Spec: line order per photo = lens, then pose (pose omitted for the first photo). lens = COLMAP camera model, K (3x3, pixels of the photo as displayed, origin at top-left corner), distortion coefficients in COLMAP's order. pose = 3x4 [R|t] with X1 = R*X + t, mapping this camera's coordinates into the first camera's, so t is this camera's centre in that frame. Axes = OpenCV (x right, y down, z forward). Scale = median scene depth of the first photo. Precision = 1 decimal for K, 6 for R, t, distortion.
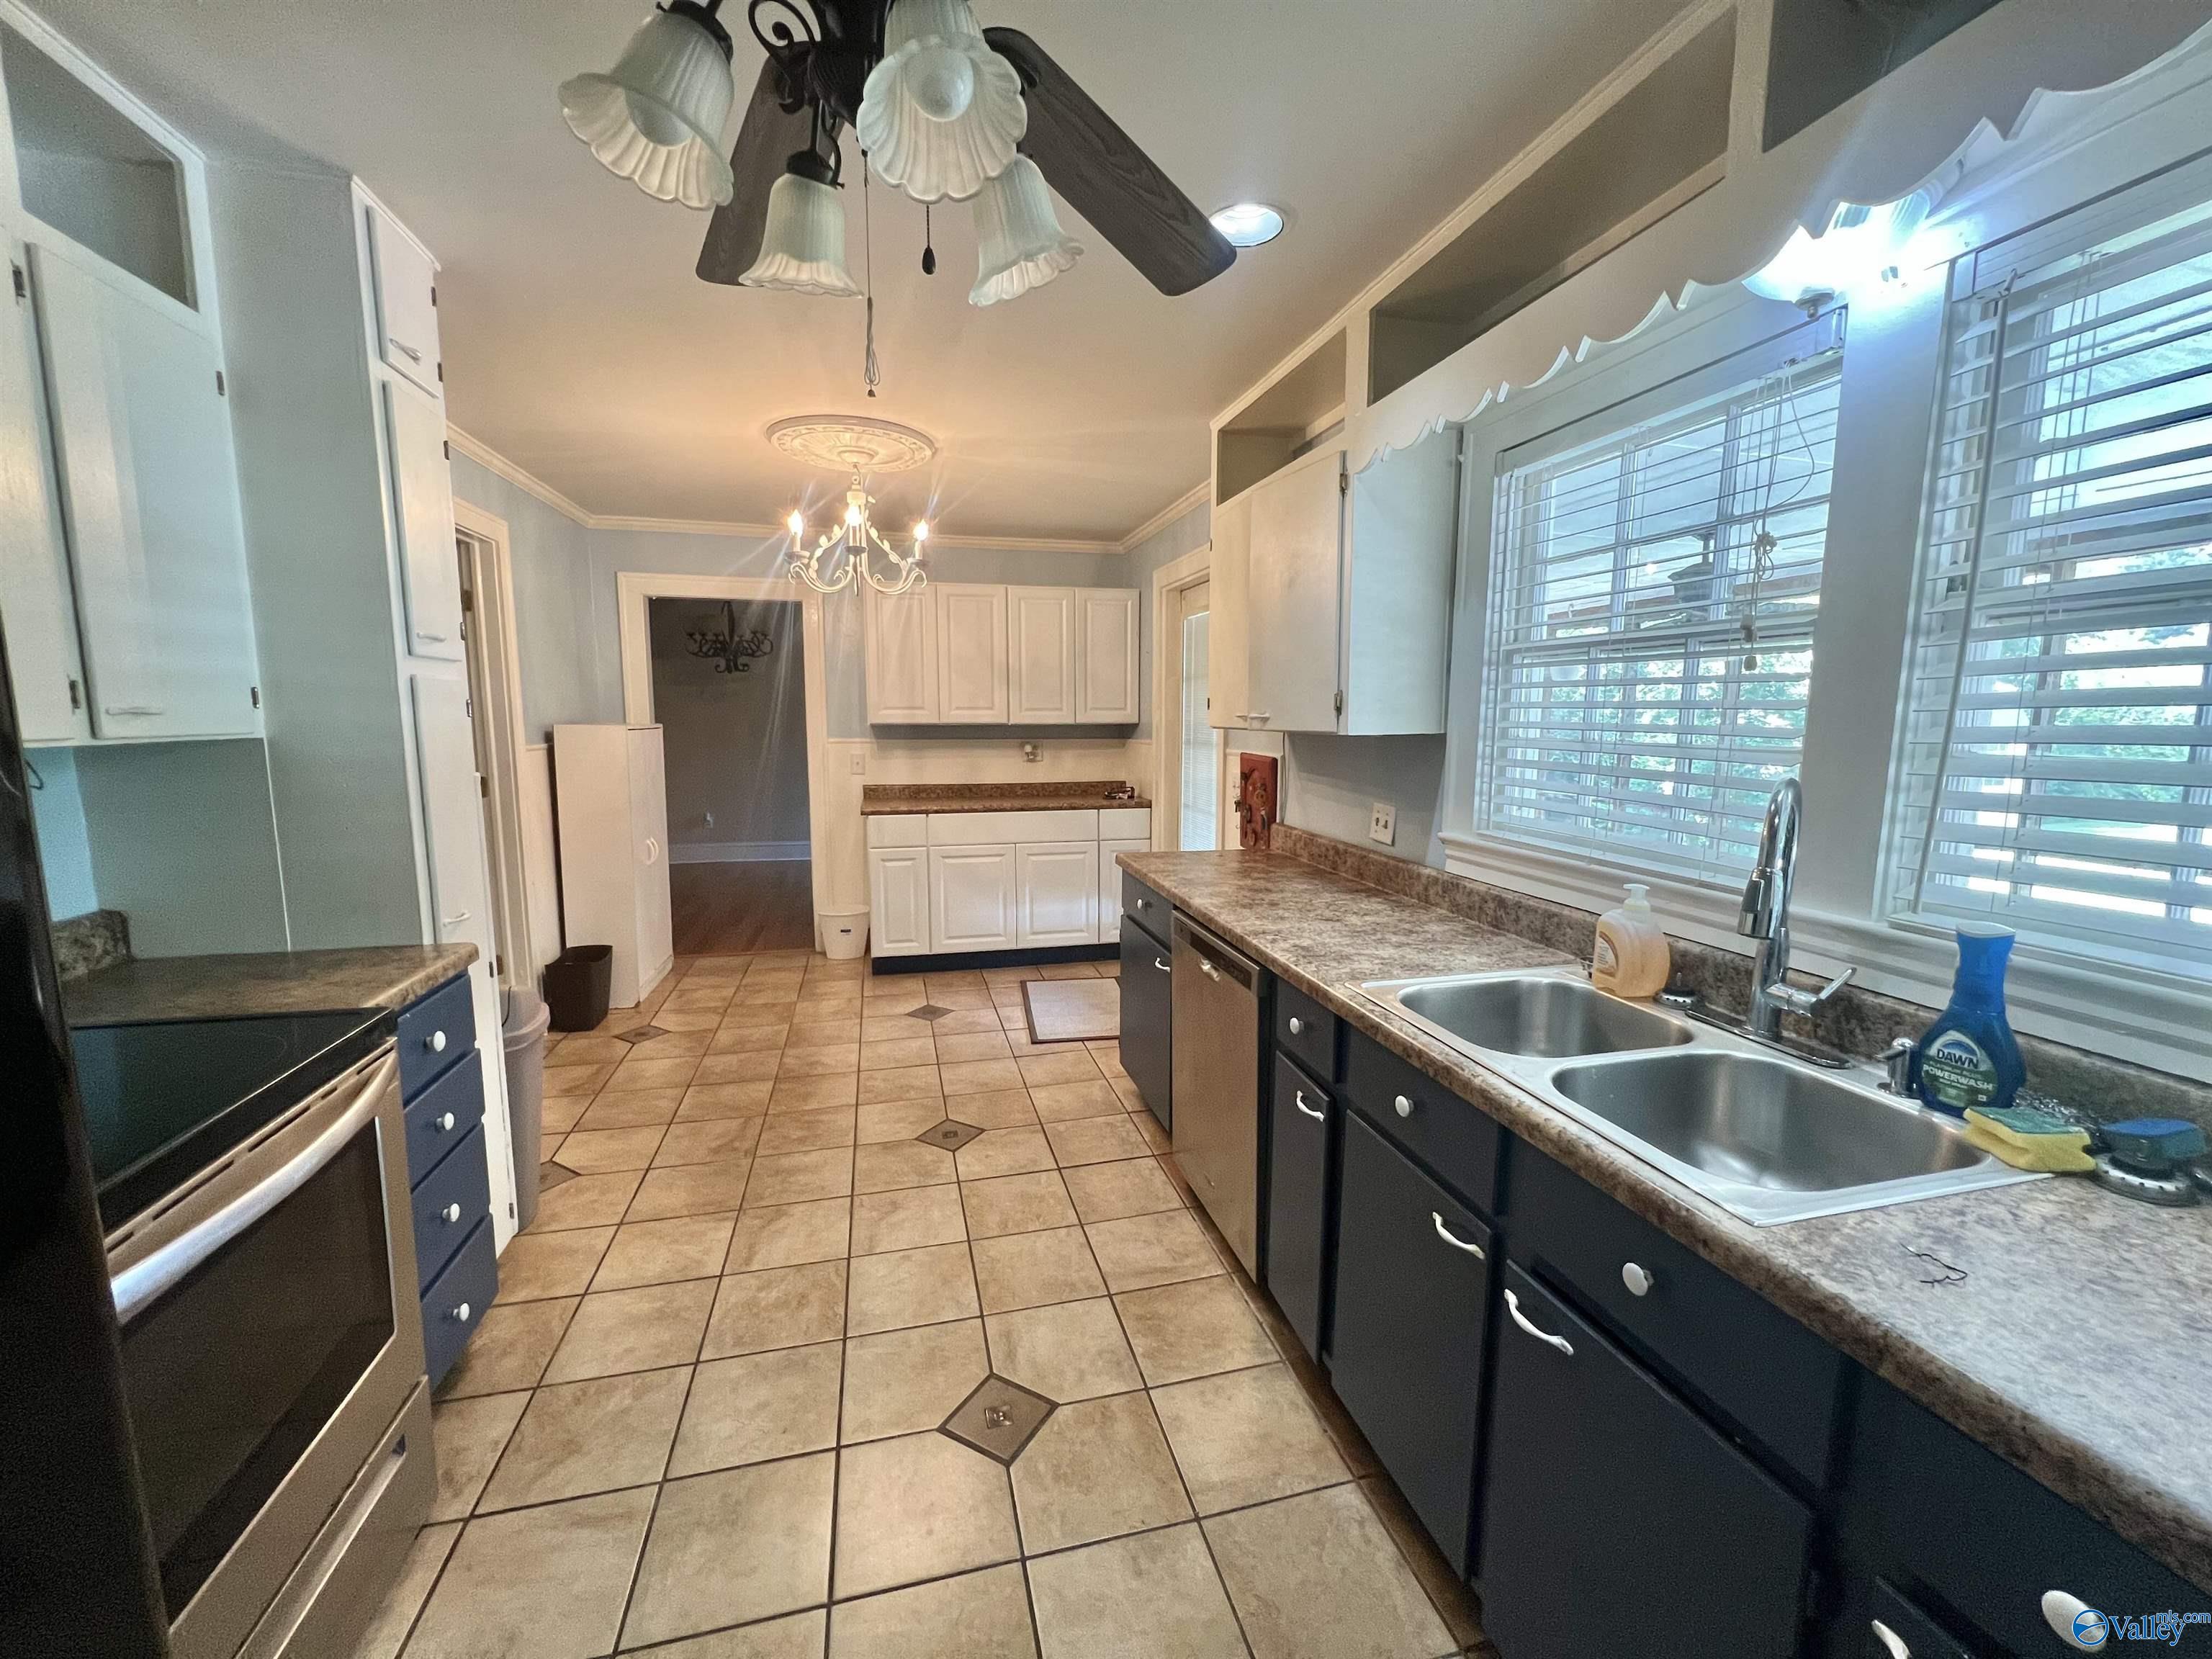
lens RADIAL K [[883.9, 0, 1112.7], [0, 883.9, 826.9], [0, 0, 1]] dist [-0.003444, 0.000520]
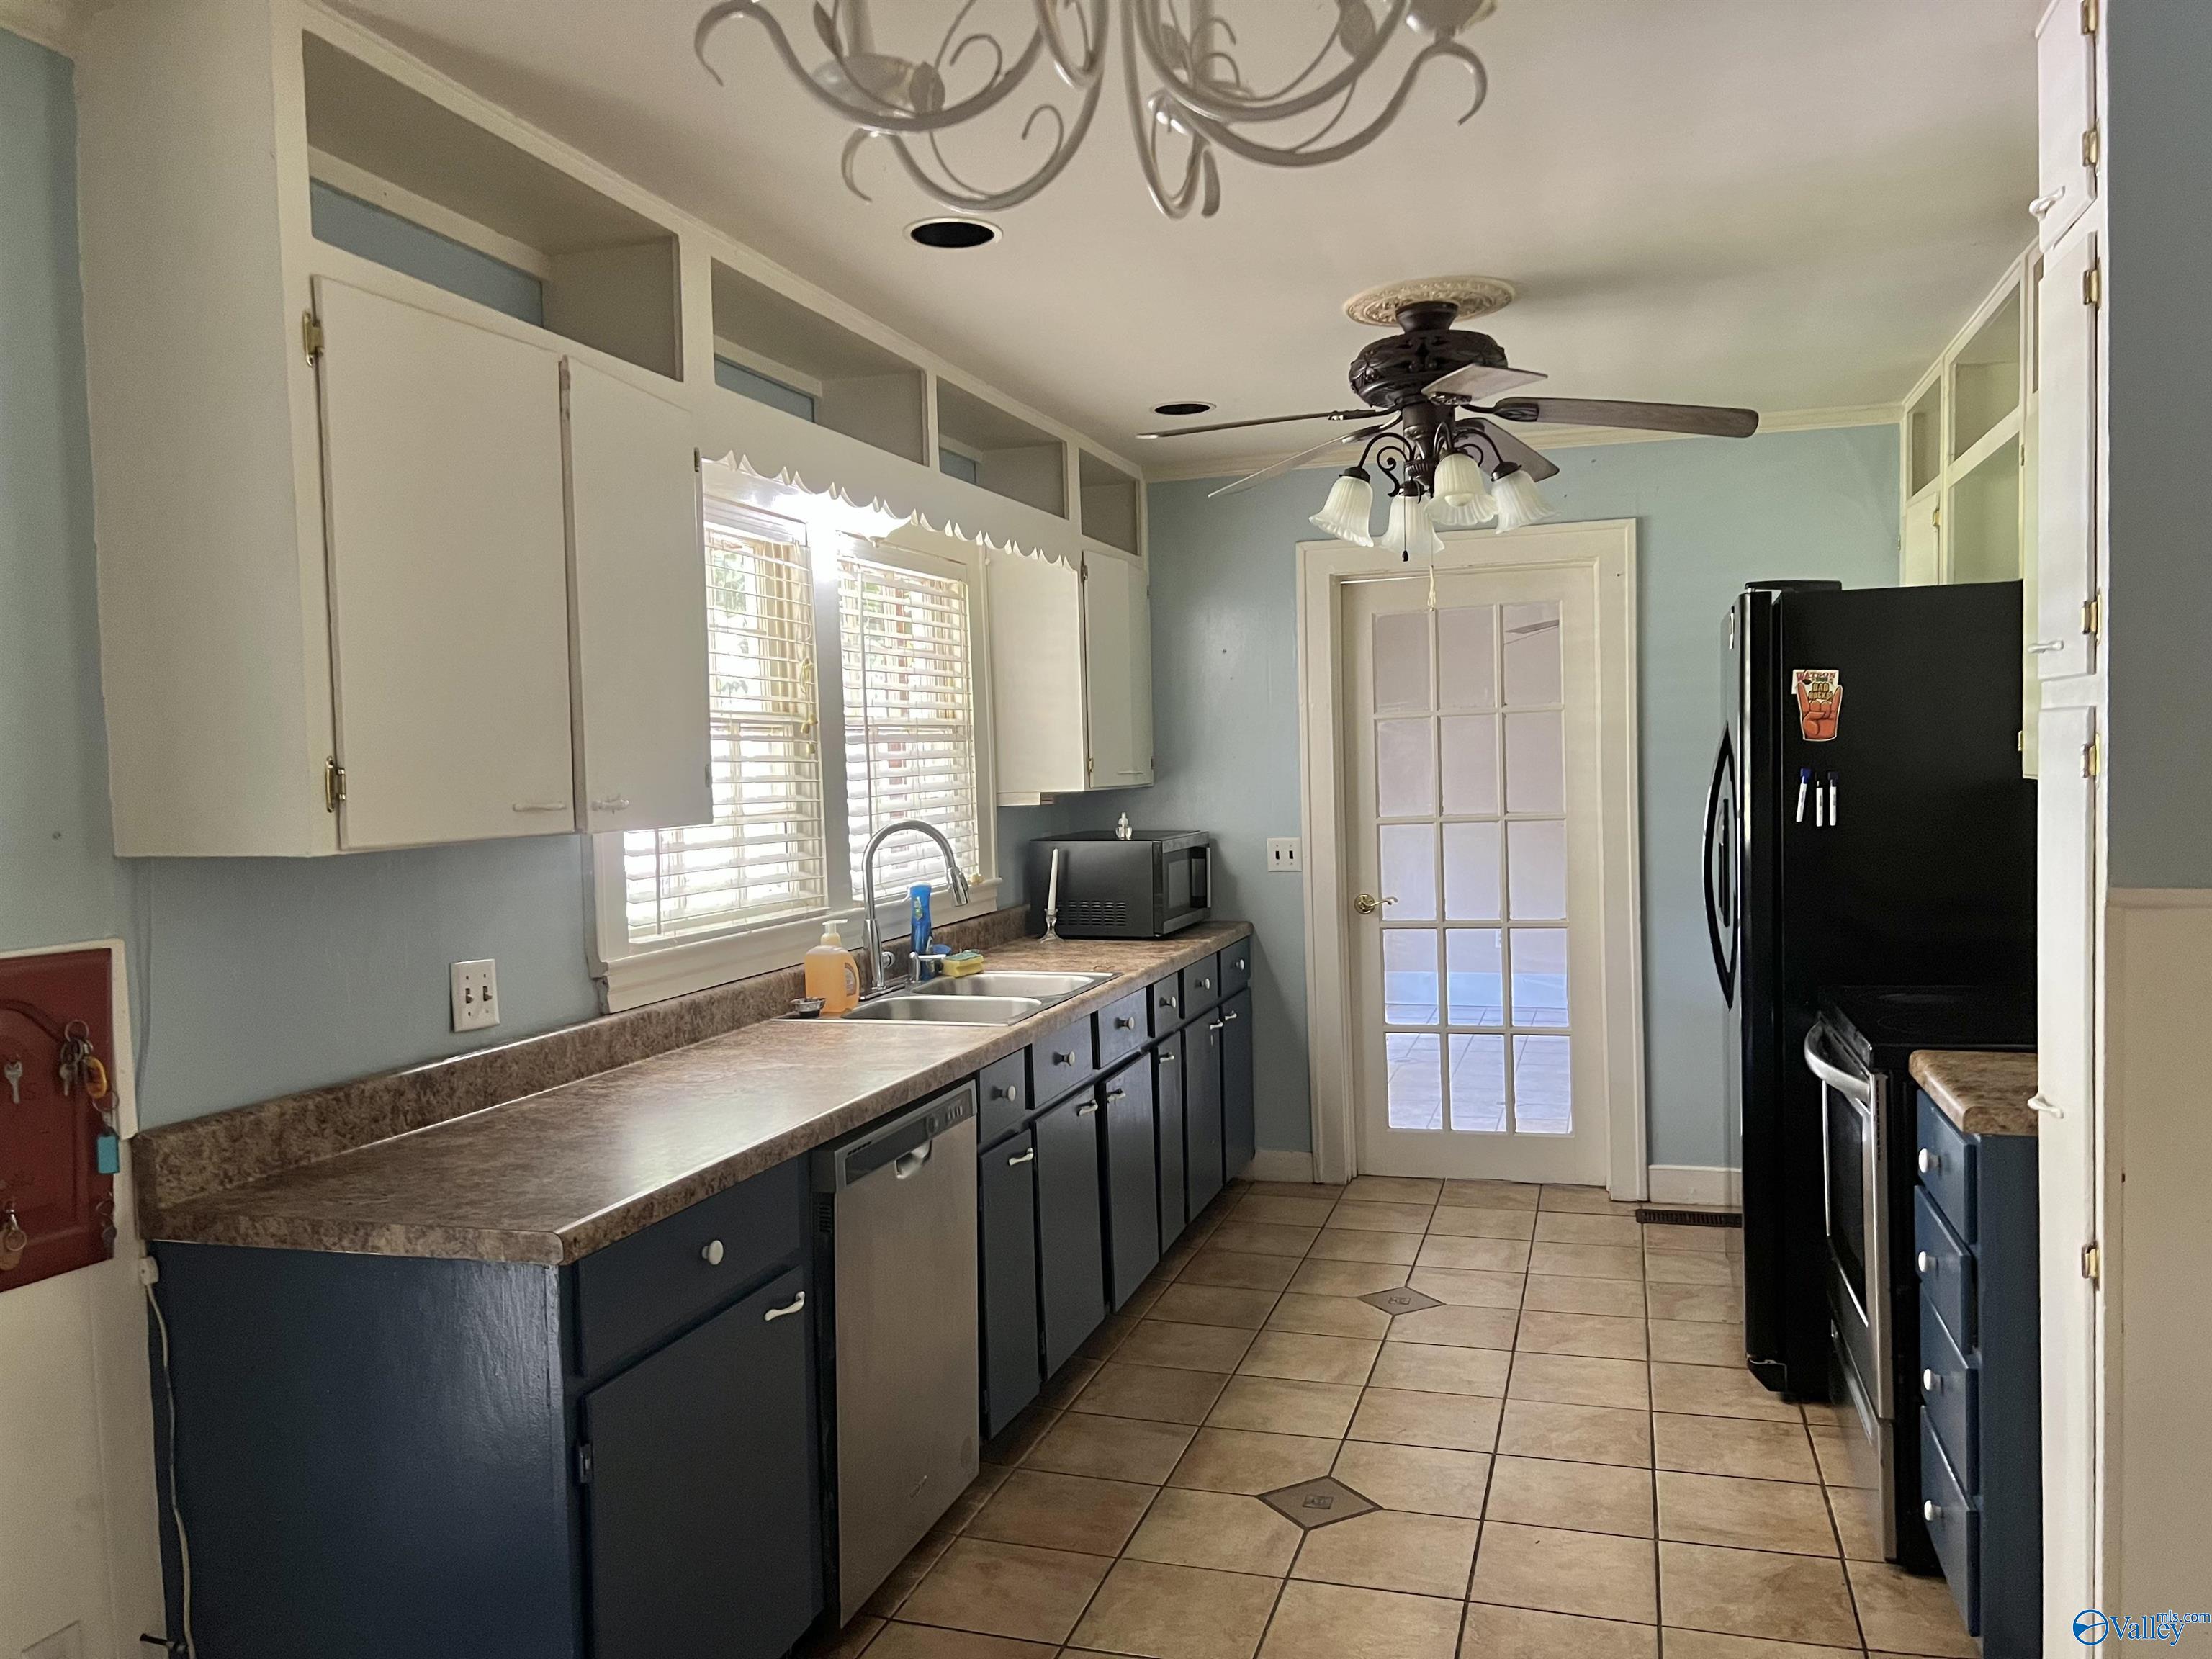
lens RADIAL K [[1663.7, 0, 1105.8], [0, 1663.7, 827.5], [0, 0, 1]] dist [0.052641, -0.050805]
pose [[-0.848618, -0.002612, 0.528999, -0.340907], [0.091266, 0.984270, 0.151269, -0.134106], [-0.521074, 0.176649, -0.835031, 0.957119]]
